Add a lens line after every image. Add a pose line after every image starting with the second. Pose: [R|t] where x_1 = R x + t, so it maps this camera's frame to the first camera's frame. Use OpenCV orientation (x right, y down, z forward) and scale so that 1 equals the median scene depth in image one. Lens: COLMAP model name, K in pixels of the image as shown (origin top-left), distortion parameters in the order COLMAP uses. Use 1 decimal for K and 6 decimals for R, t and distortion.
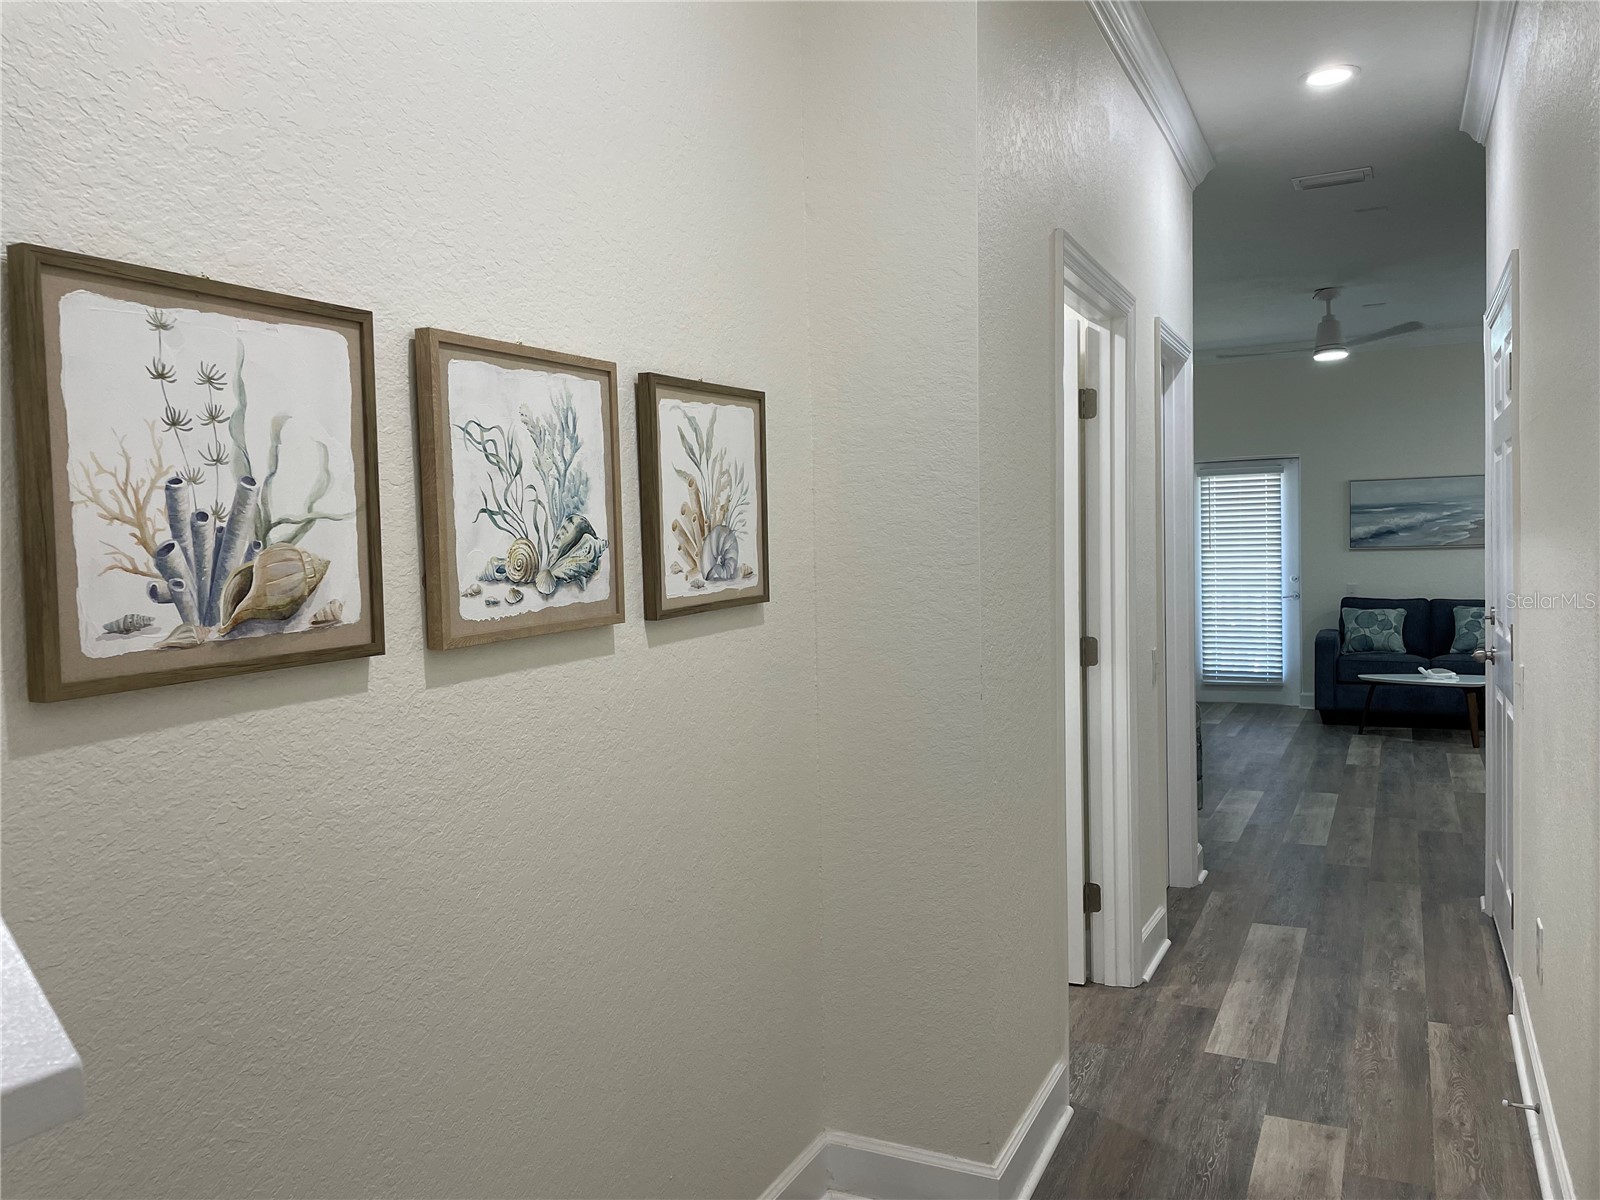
lens RADIAL K [[1202.3, 0, 793.6], [0, 1202.3, 590.8], [0, 0, 1]] dist [0.098958, -0.127589]
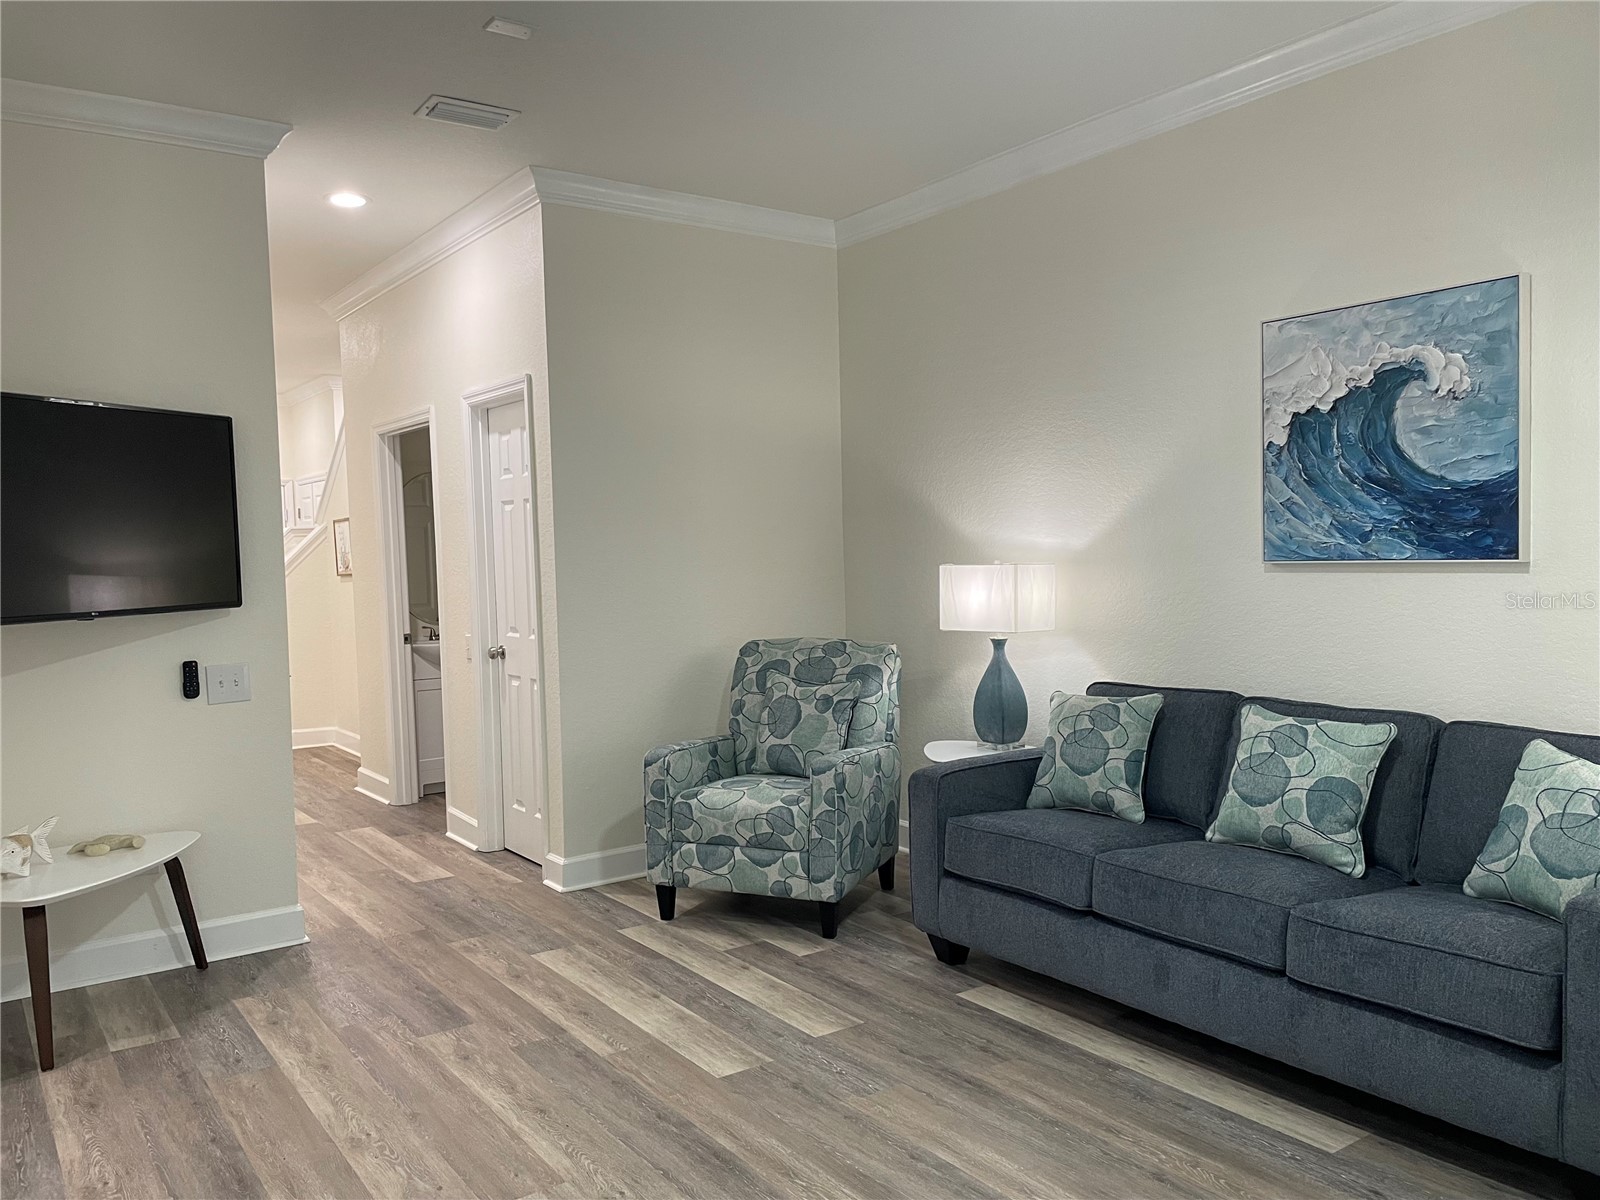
lens RADIAL K [[1202.3, 0, 788.8], [0, 1202.3, 607.7], [0, 0, 1]] dist [0.098958, -0.127589]
pose [[-0.474152, 0.079252, -0.876869, 1.988939], [0.005131, 0.996172, 0.087260, -0.154844], [0.880428, 0.036876, -0.472744, 2.931689]]
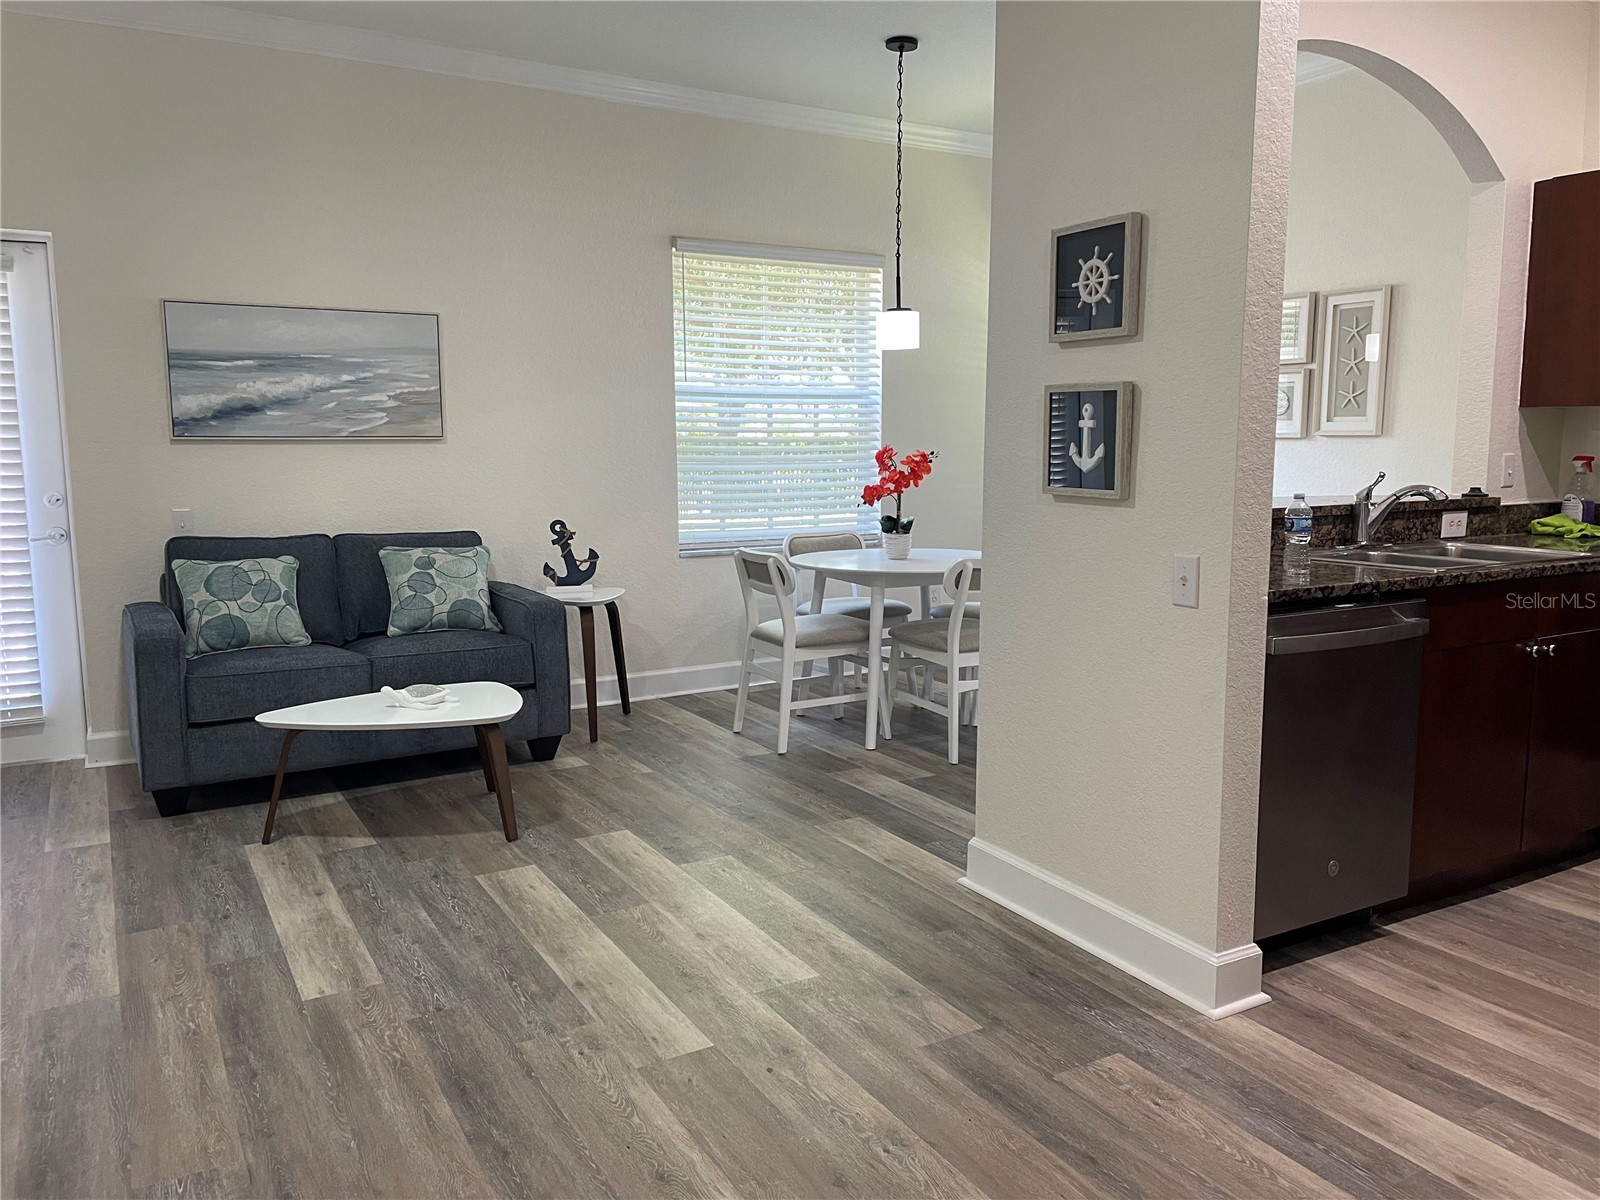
lens RADIAL K [[1202.3, 0, 800.1], [0, 1202.3, 592.5], [0, 0, 1]] dist [0.098958, -0.127589]
pose [[0.552144, -0.087611, 0.829133, 0.611529], [0.016720, 0.995427, 0.094048, -0.050740], [-0.833581, -0.038064, 0.551084, 1.752467]]
